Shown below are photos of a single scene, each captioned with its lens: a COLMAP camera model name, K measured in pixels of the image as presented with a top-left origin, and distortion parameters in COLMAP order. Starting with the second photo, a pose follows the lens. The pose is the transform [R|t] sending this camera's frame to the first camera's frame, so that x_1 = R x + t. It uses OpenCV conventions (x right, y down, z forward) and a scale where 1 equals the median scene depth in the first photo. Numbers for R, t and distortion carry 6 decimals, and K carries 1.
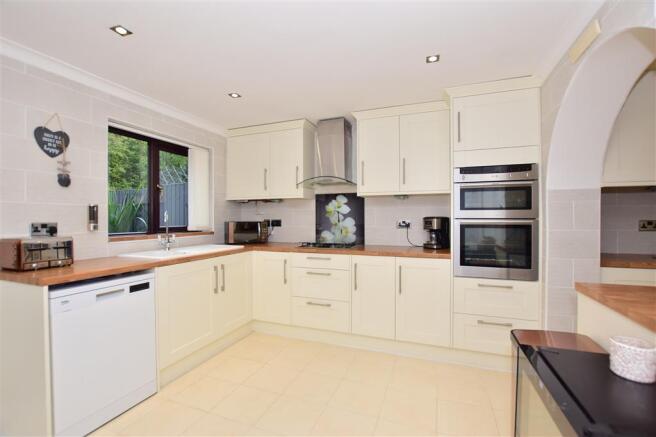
lens RADIAL K [[301.5, 0, 328.0], [0, 301.5, 218.5], [0, 0, 1]] dist [-0.001513, -0.000244]
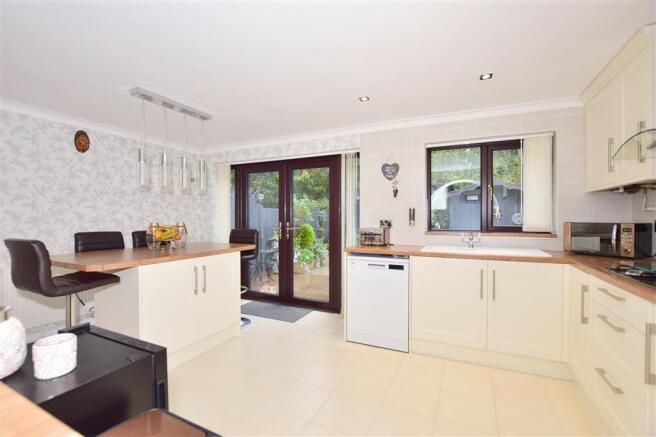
lens RADIAL K [[294.9, 0, 328.0], [0, 294.9, 218.5], [0, 0, 1]] dist [-0.000494, -0.000041]
pose [[-0.066061, 0.005400, -0.997801, 0.702118], [-0.003691, 0.999977, 0.005656, -0.001289], [0.997809, 0.004057, -0.066039, 0.736243]]
